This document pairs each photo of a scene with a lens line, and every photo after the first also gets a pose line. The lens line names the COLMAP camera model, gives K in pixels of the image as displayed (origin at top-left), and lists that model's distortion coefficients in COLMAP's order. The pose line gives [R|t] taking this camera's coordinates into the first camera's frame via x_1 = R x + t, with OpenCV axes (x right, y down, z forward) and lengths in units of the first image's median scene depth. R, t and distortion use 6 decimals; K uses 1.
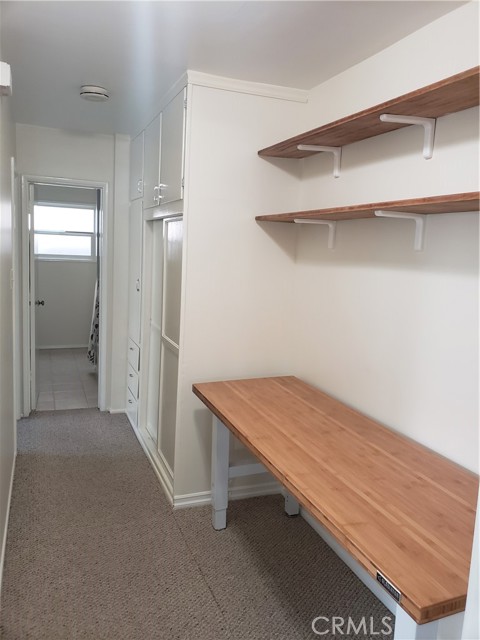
lens RADIAL K [[502.6, 0, 237.9], [0, 502.6, 319.1], [0, 0, 1]] dist [0.034959, -0.039306]
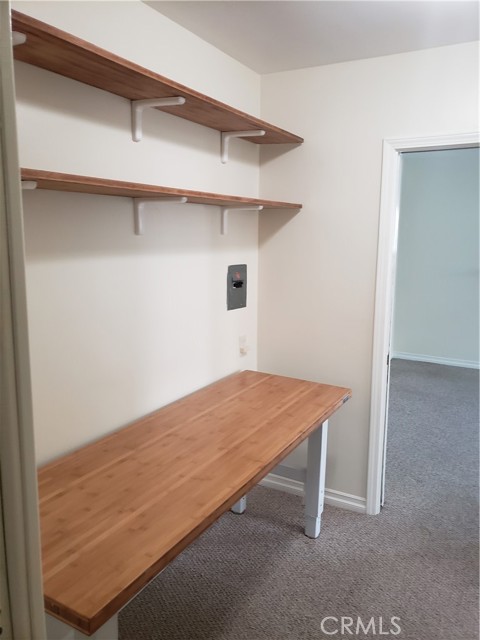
lens RADIAL K [[502.6, 0, 246.9], [0, 502.6, 323.8], [0, 0, 1]] dist [0.034959, -0.039306]
pose [[-0.646005, -0.195382, 0.737904, -0.584109], [0.062578, 0.949878, 0.306293, -0.276266], [-0.760763, 0.244044, -0.601400, 1.566069]]
